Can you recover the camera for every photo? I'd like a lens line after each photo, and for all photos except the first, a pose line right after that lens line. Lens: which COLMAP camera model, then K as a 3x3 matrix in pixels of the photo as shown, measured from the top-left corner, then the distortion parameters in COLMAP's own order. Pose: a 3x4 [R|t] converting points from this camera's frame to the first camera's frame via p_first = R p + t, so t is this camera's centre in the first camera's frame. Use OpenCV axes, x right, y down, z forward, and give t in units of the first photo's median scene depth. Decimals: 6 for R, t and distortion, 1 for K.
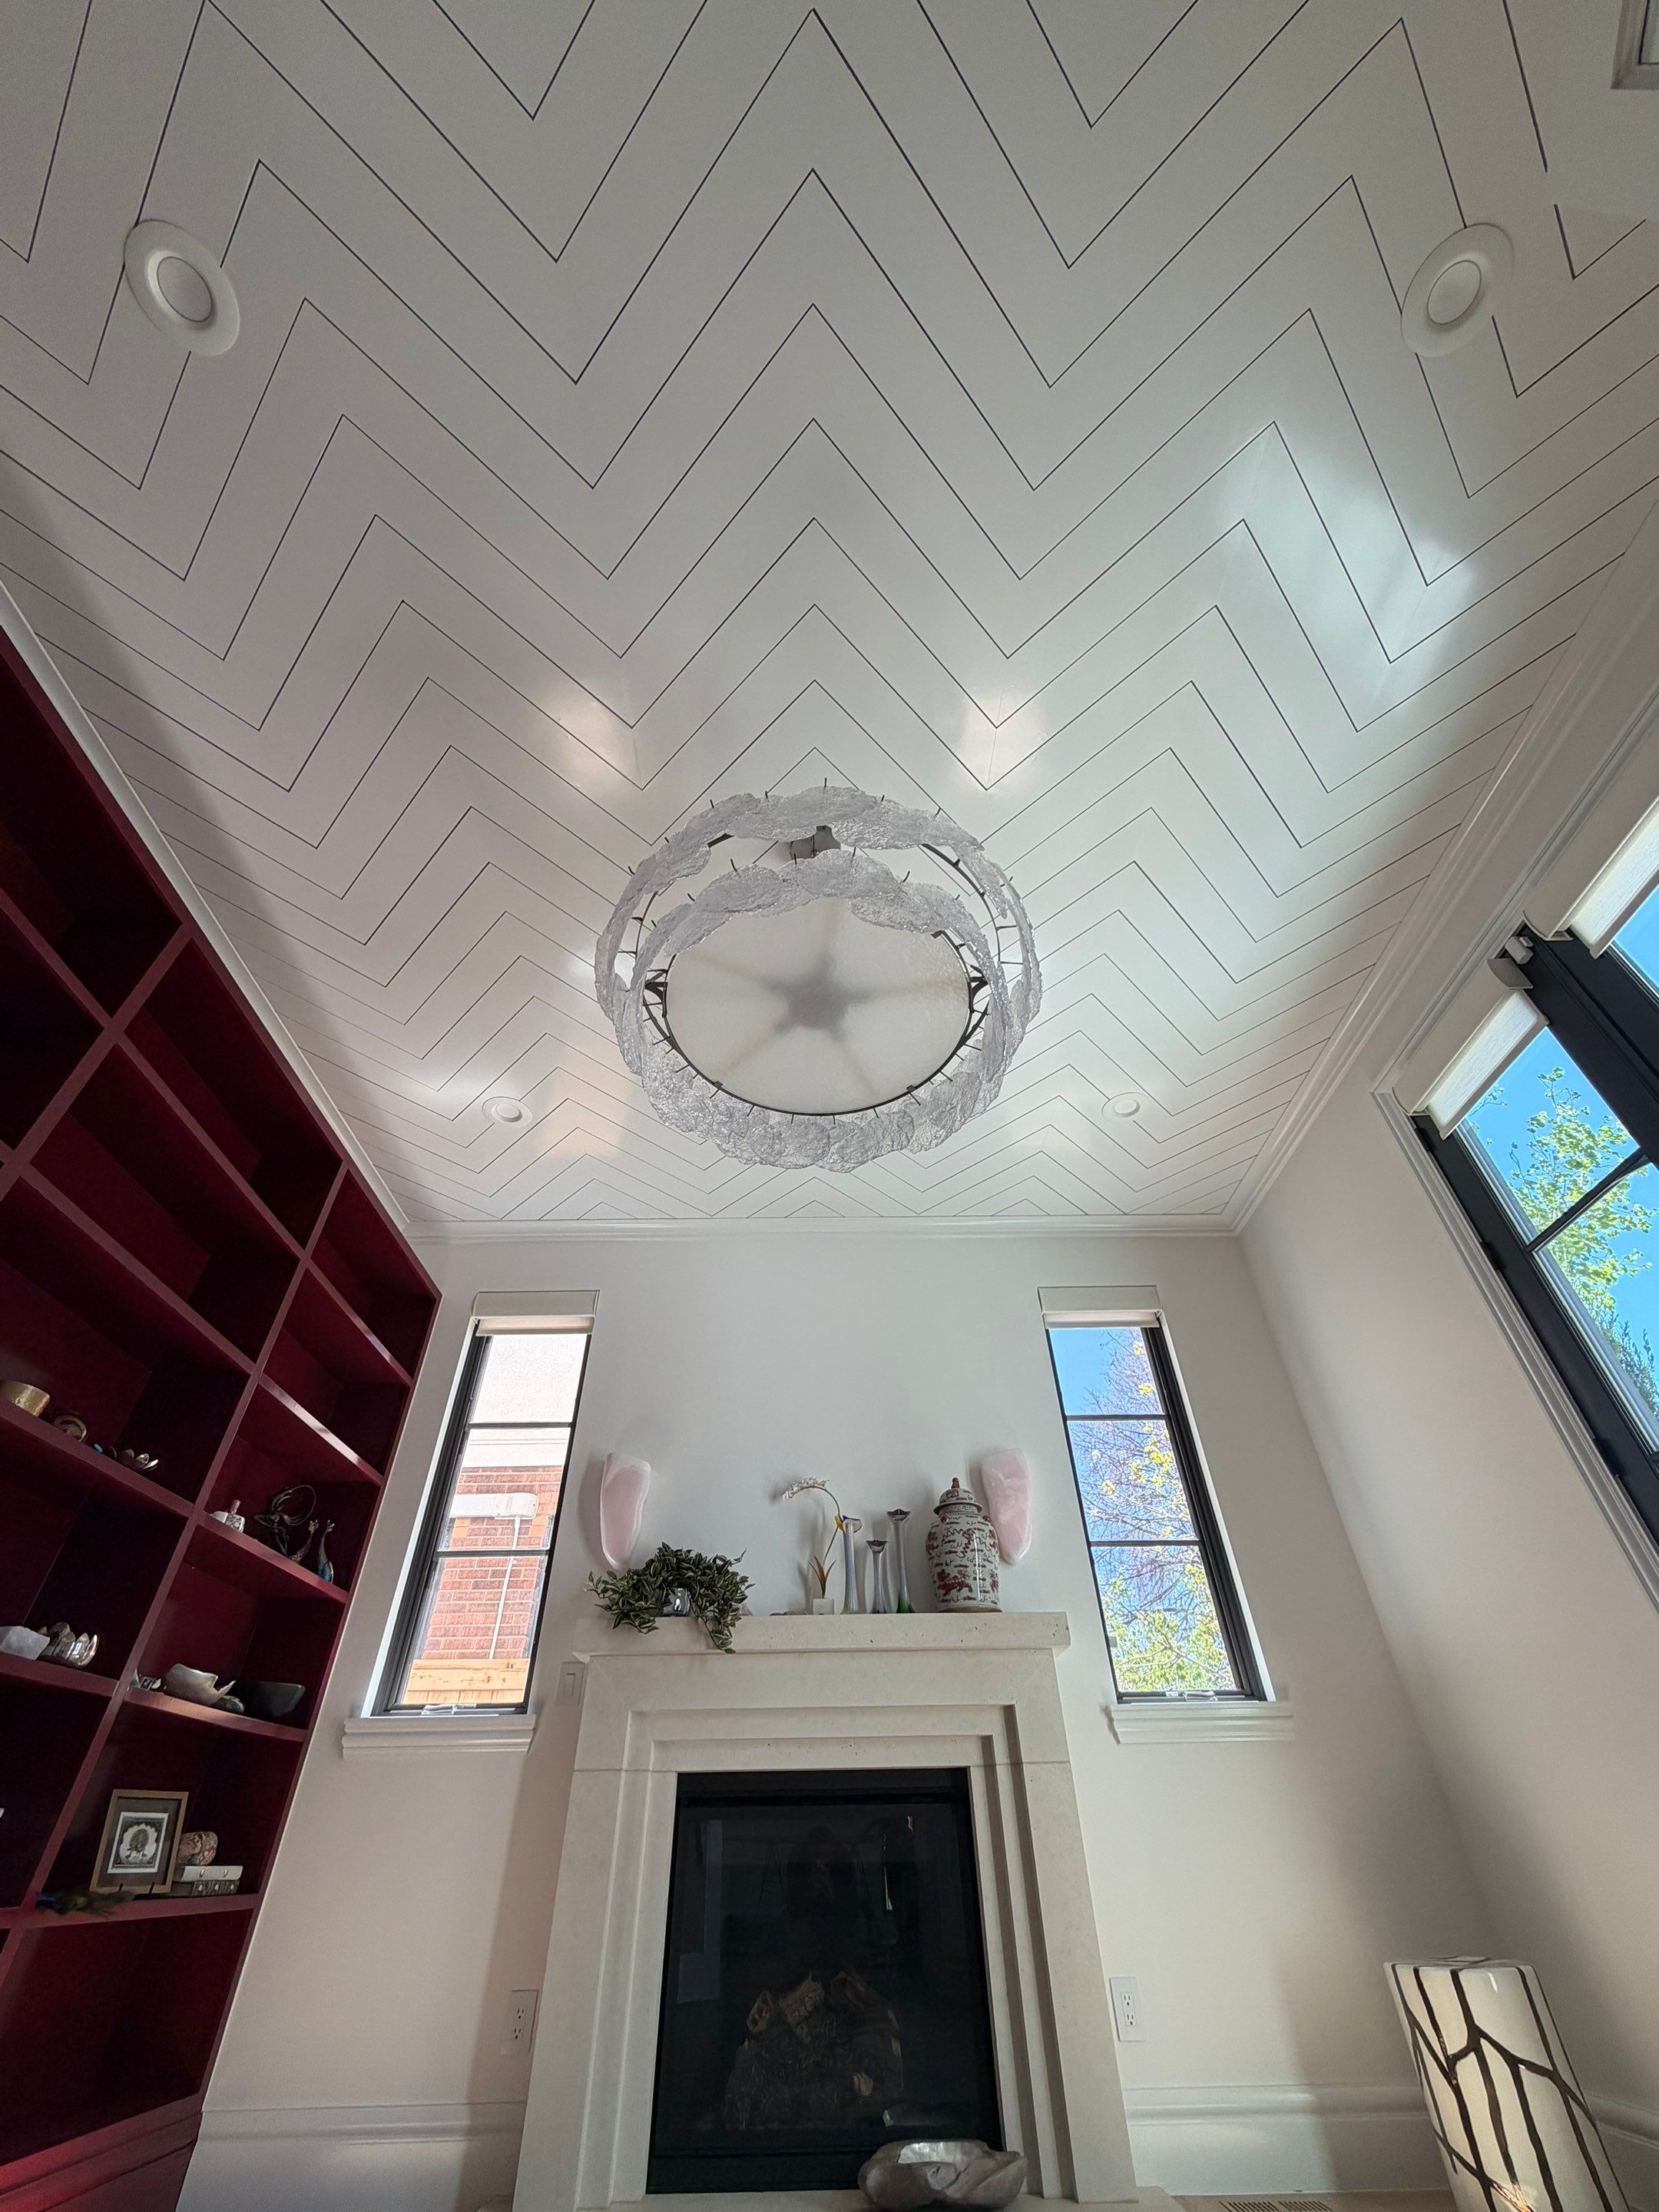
lens RADIAL K [[883.8, 0, 830.7], [0, 883.8, 1099.6], [0, 0, 1]] dist [0.000375, 0.000035]
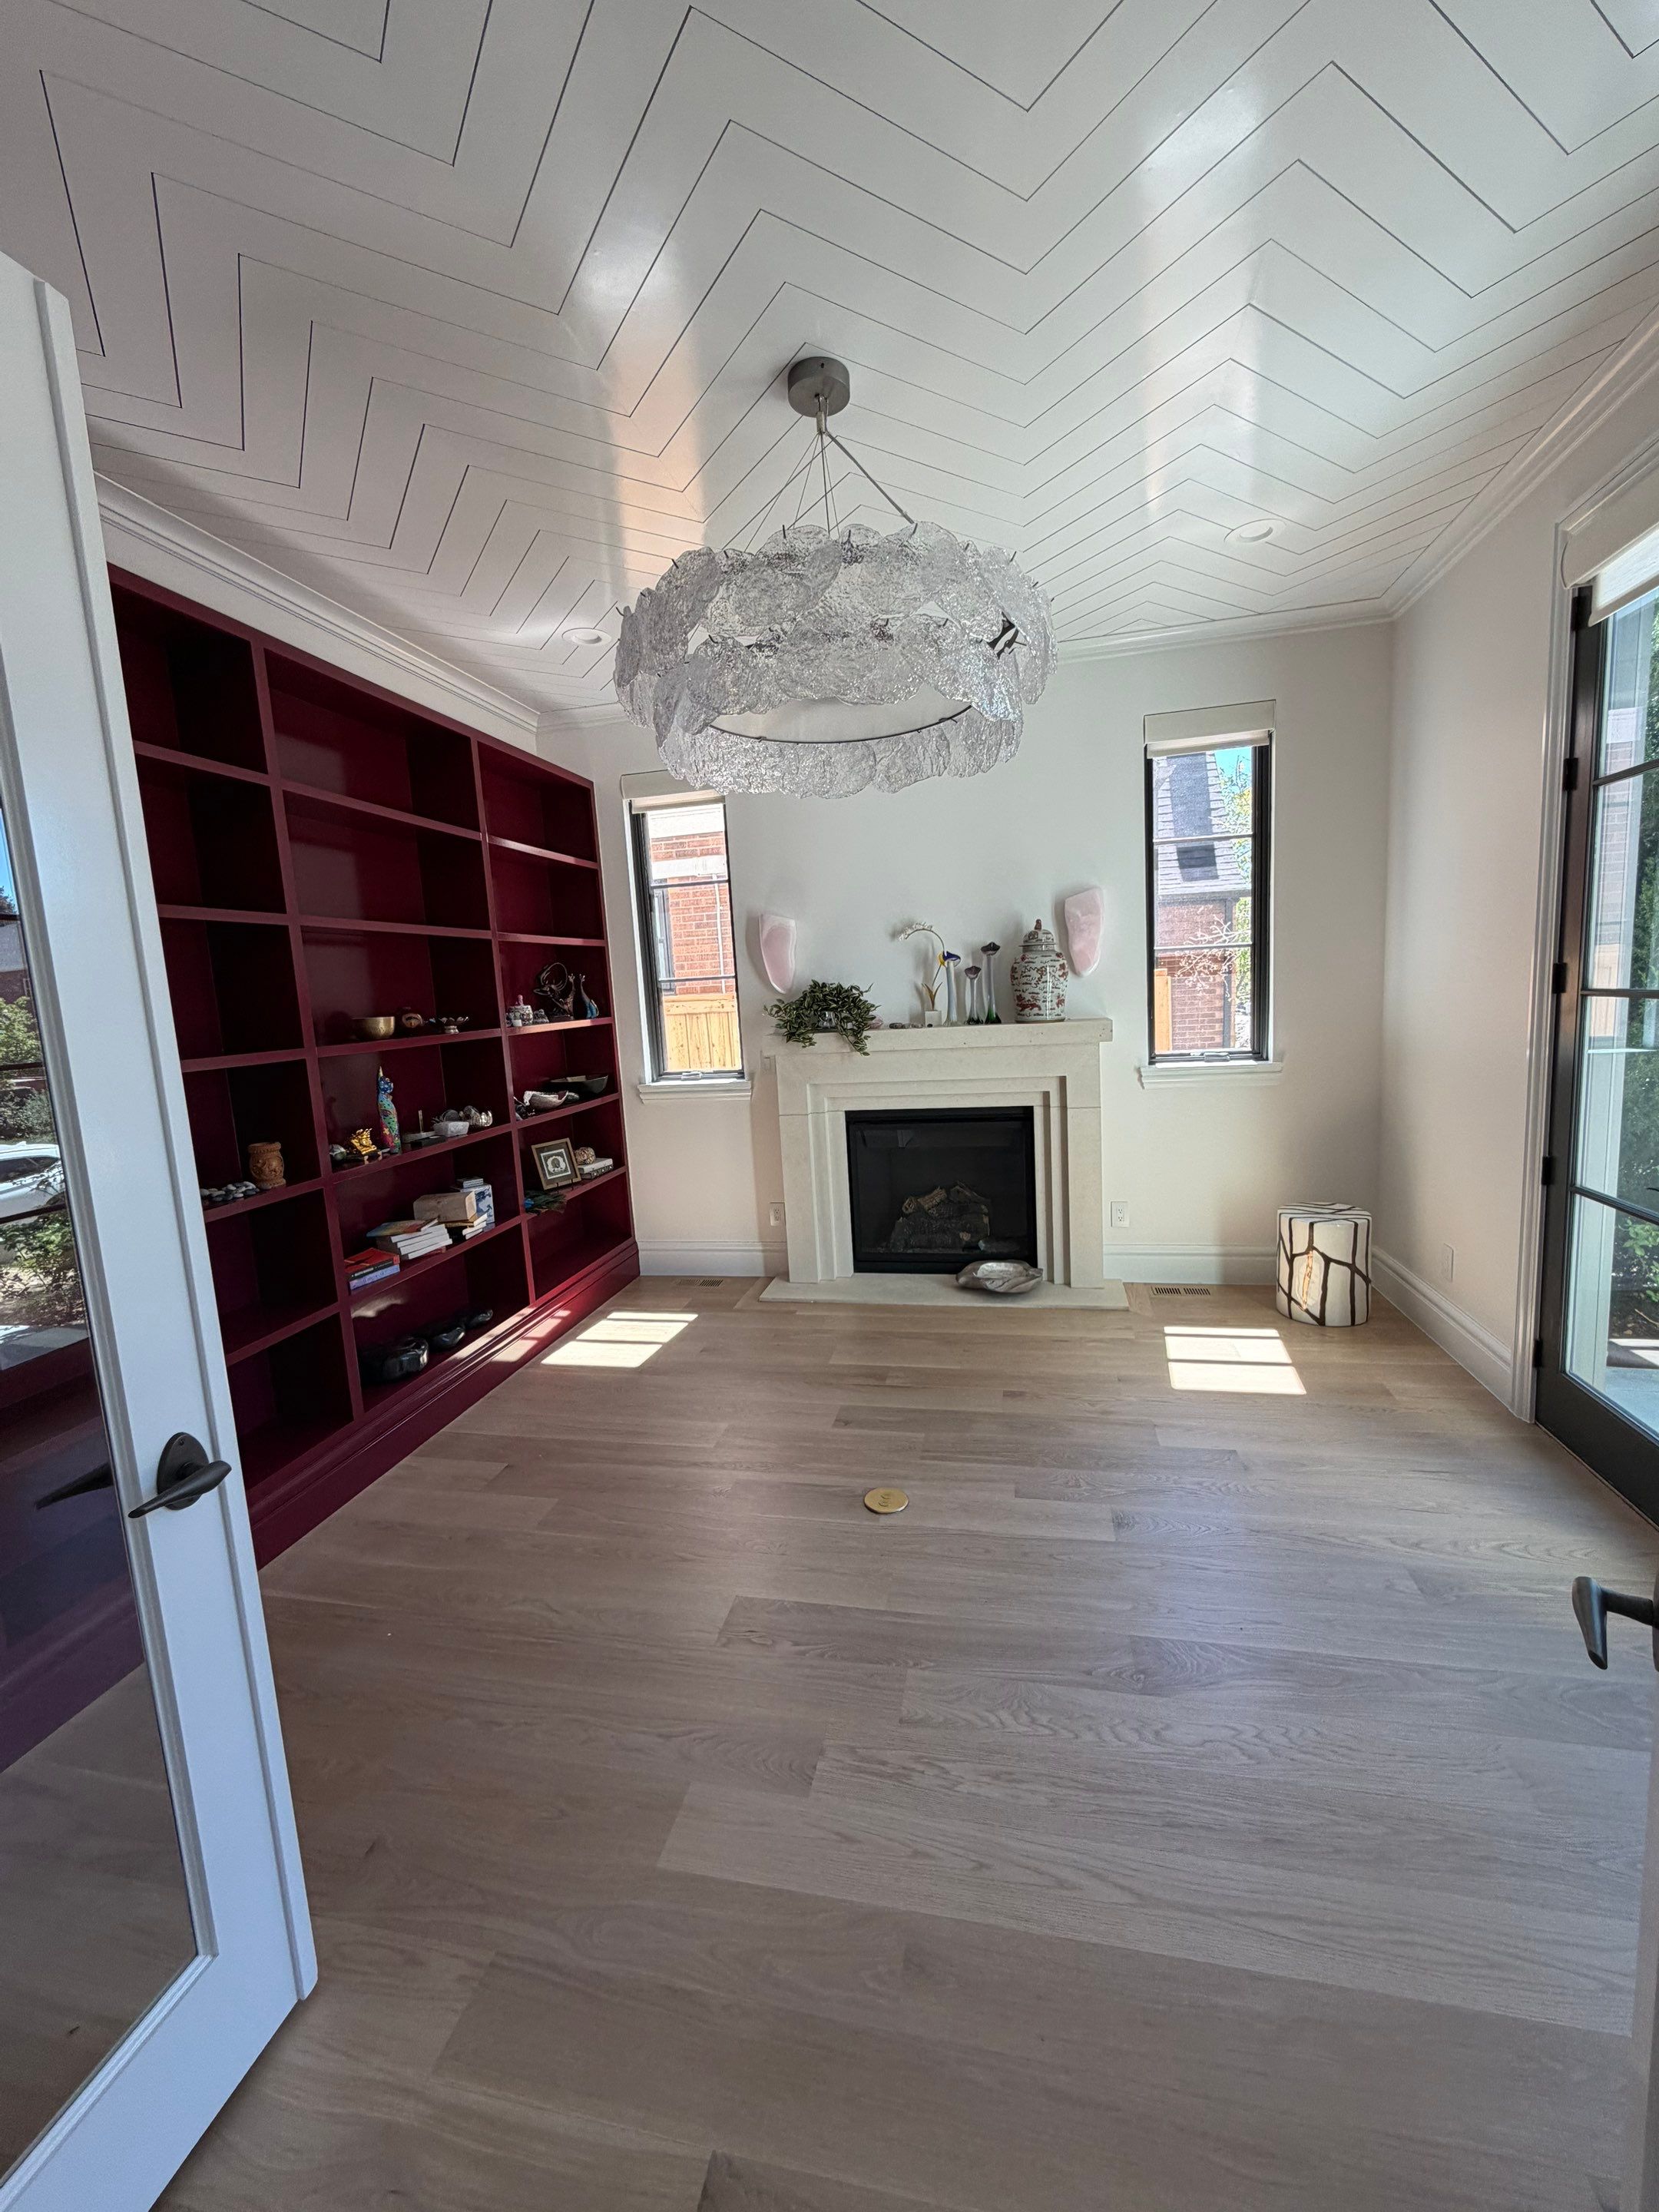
lens RADIAL K [[883.8, 0, 830.7], [0, 883.8, 1099.6], [0, 0, 1]] dist [0.000375, 0.000035]
pose [[0.975325, -0.011837, -0.220456, 0.142730], [0.172976, 0.661469, 0.729752, -0.383018], [0.137187, -0.749879, 0.647195, -0.009777]]
